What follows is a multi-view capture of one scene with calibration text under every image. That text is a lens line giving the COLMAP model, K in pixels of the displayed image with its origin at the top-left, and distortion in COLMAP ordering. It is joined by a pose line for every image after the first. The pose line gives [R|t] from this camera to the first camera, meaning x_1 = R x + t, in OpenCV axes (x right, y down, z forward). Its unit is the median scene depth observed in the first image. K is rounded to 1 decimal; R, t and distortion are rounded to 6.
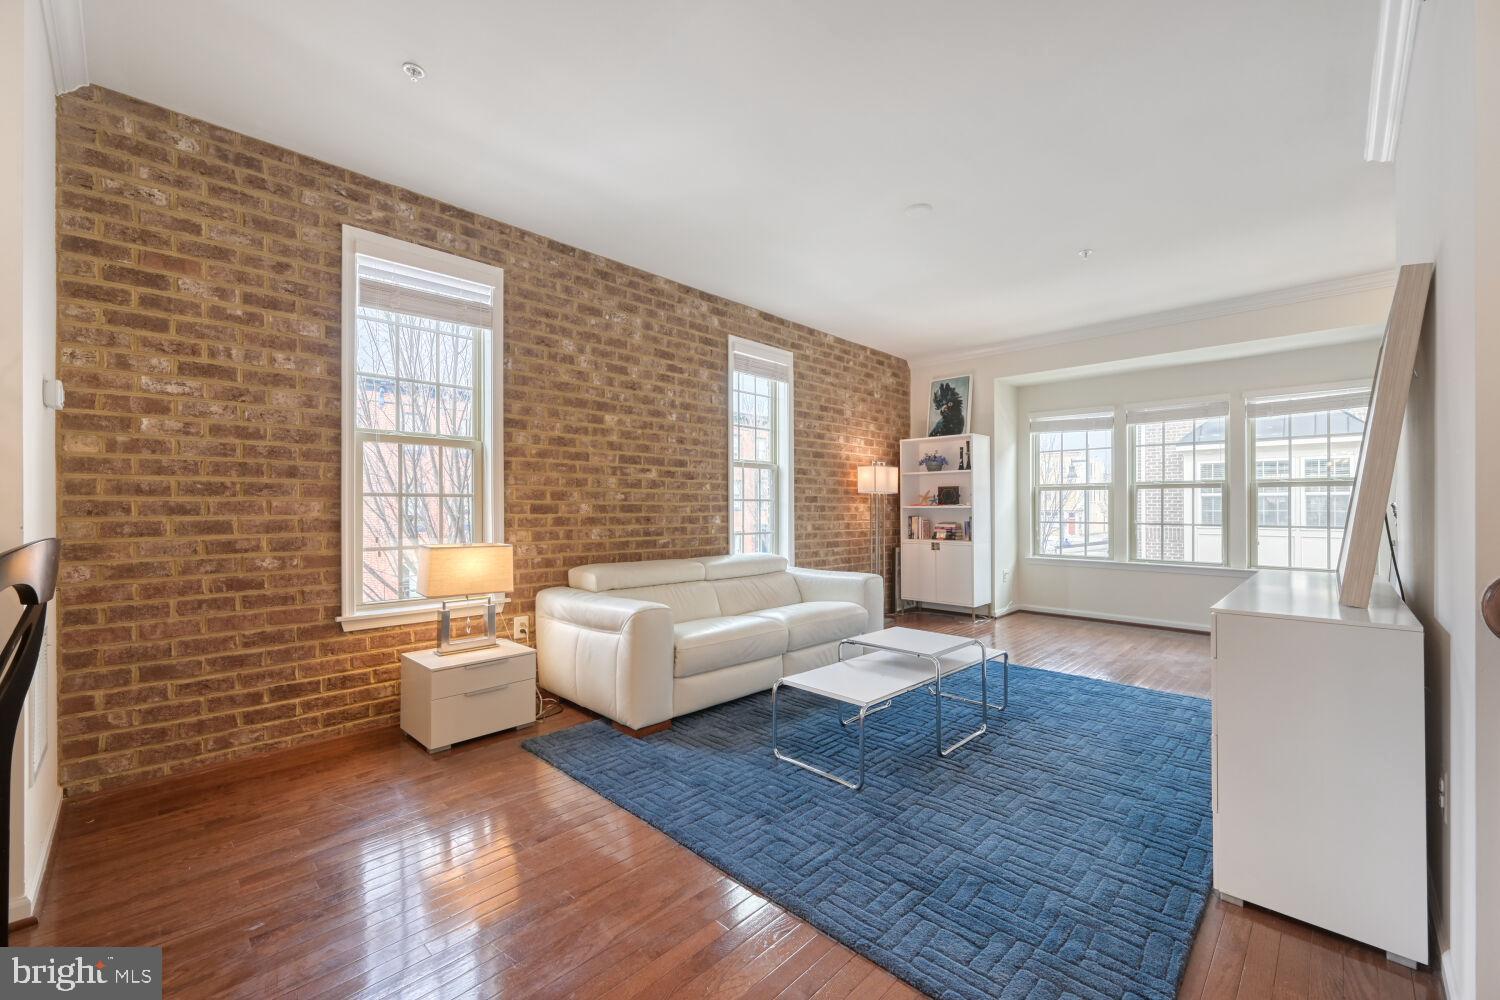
lens RADIAL K [[603.6, 0, 740.8], [0, 603.6, 507.0], [0, 0, 1]] dist [0.002340, 0.000083]
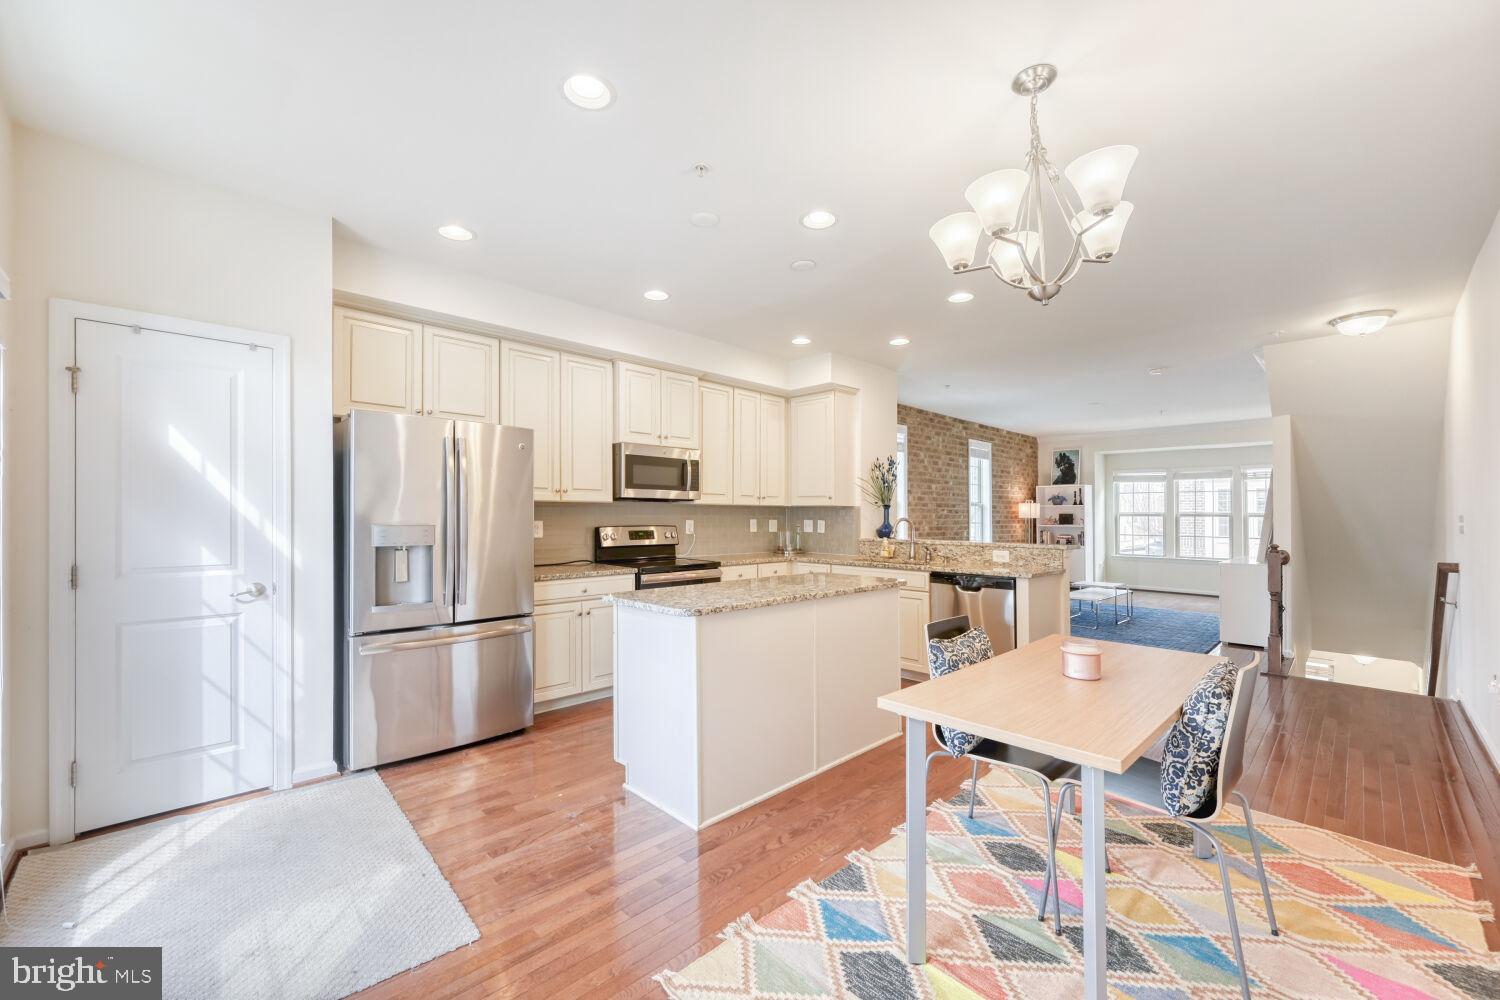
lens RADIAL K [[585.4, 0, 737.7], [0, 585.4, 512.9], [0, 0, 1]] dist [-0.000158, 0.000169]
pose [[0.999336, 0.004292, -0.036180, -0.874509], [-0.004406, 0.999986, -0.003070, -0.045823], [0.036166, 0.003228, 0.999341, -1.151745]]
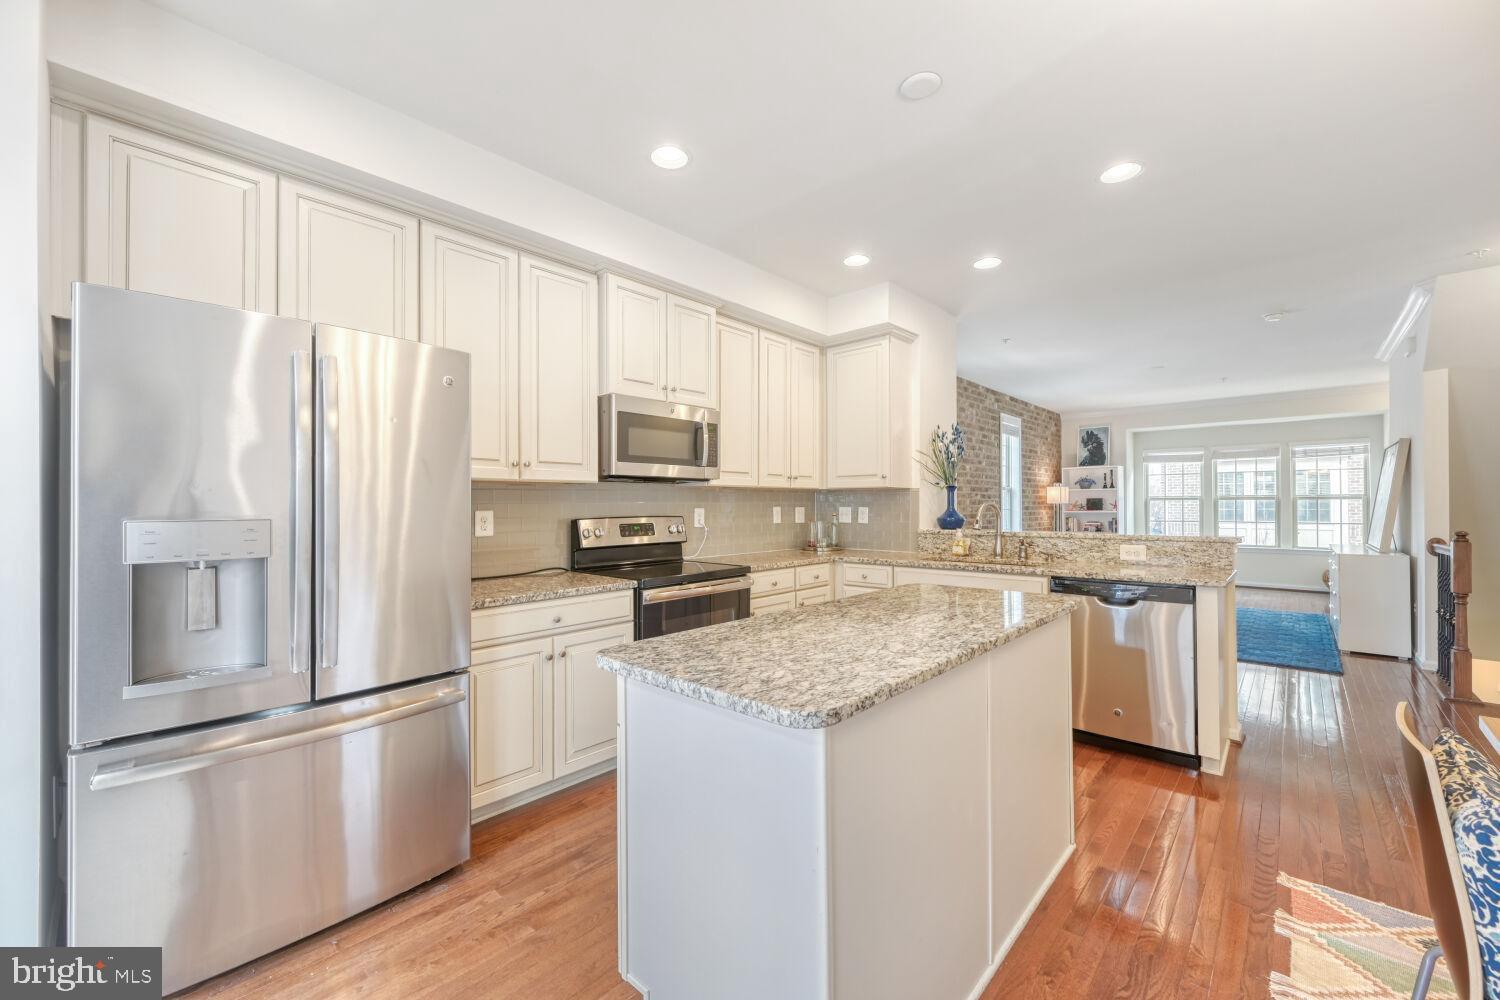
lens RADIAL K [[589.1, 0, 747.7], [0, 589.1, 504.8], [0, 0, 1]] dist [0.001189, -0.000121]
pose [[0.999489, -0.004561, 0.031648, -0.986509], [0.004512, 0.999989, 0.001602, -0.039835], [-0.031655, -0.001458, 0.999498, -0.802770]]
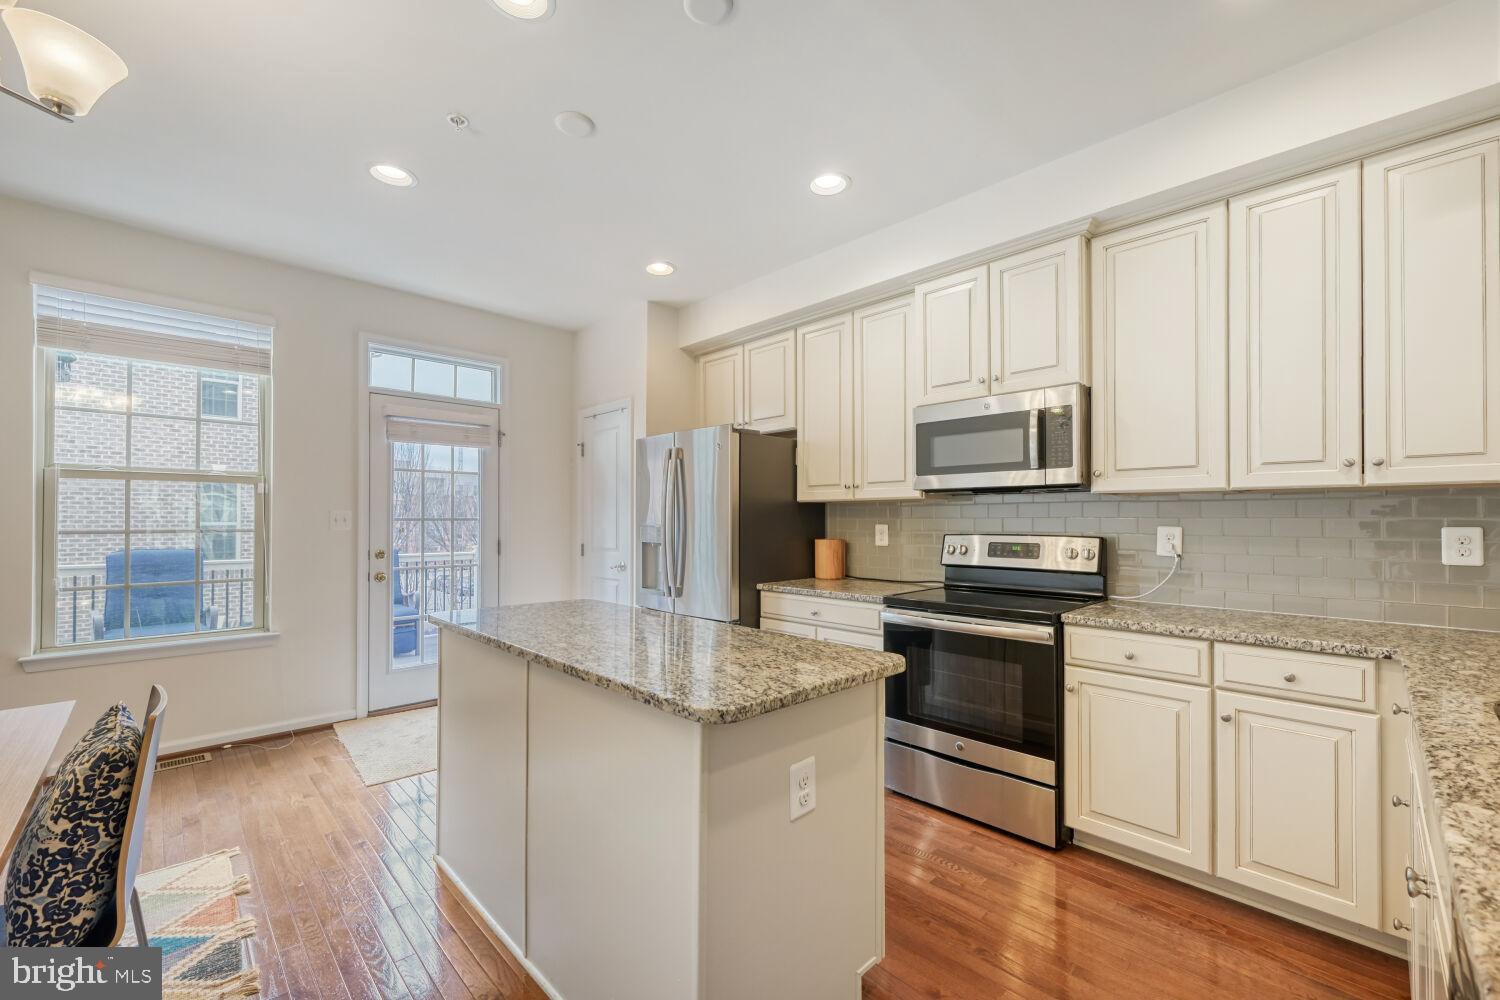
lens RADIAL K [[609.3, 0, 743.8], [0, 609.3, 517.1], [0, 0, 1]] dist [0.000767, 0.000027]
pose [[-0.012976, -0.003524, -0.999910, -0.344978], [-0.000762, 0.999994, -0.003515, -0.040344], [0.999916, 0.000716, -0.012979, -0.227425]]
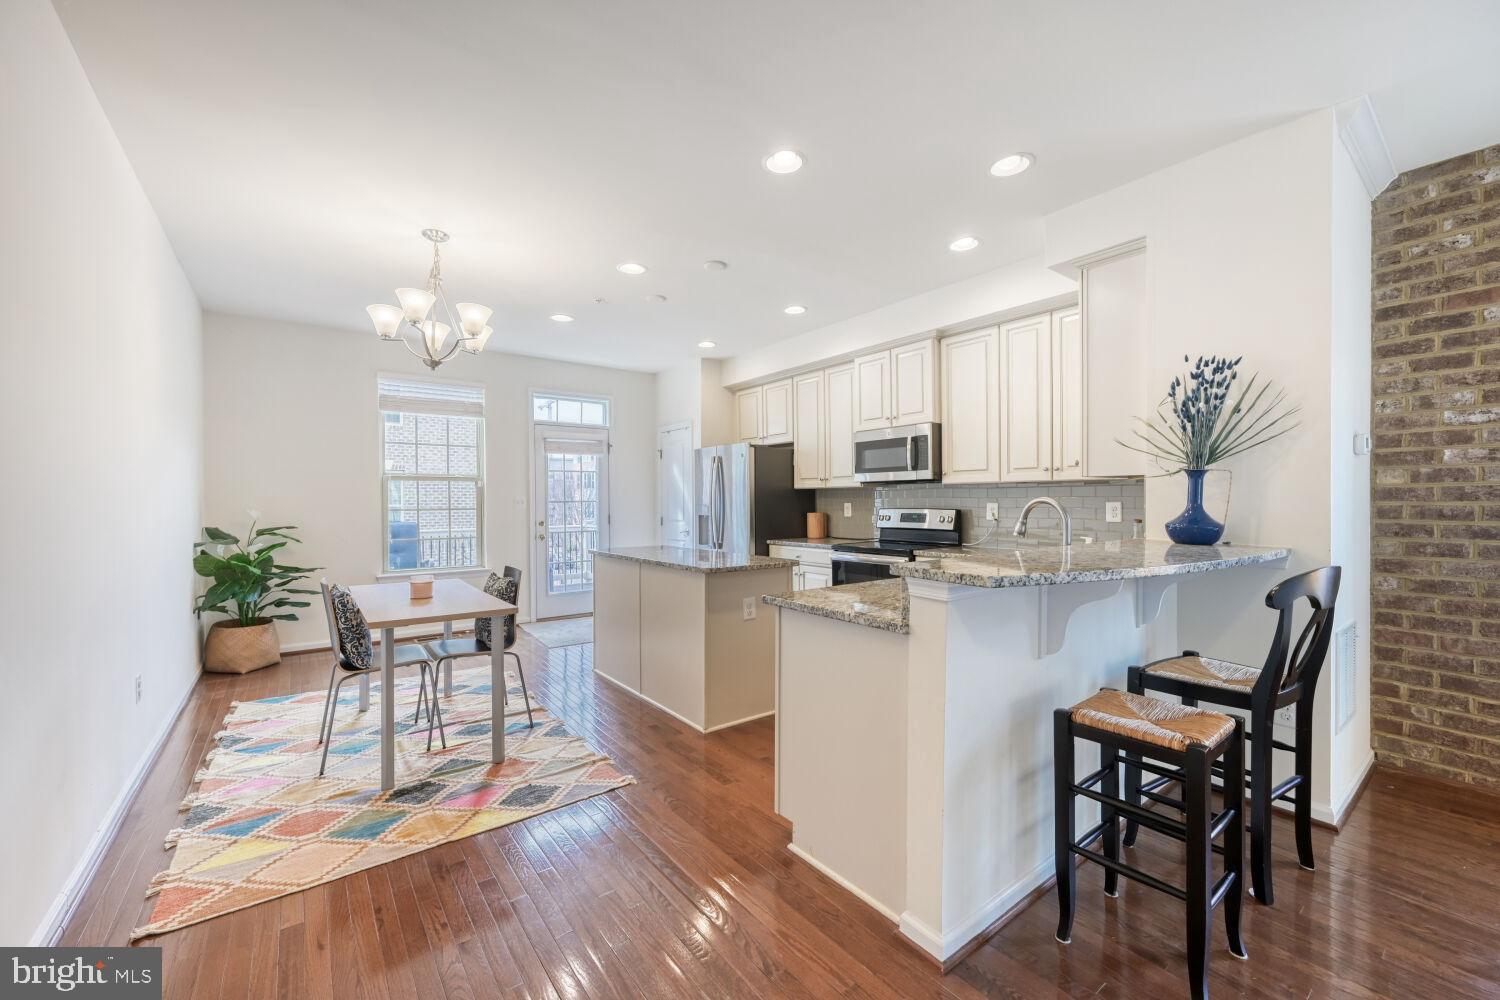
lens RADIAL K [[589.1, 0, 747.7], [0, 589.1, 504.8], [0, 0, 1]] dist [0.001189, -0.000121]
pose [[-0.132747, 0.009372, -0.991106, 0.158252], [0.007015, 0.999939, 0.008516, -0.041467], [0.991125, -0.005822, -0.132805, -0.075365]]
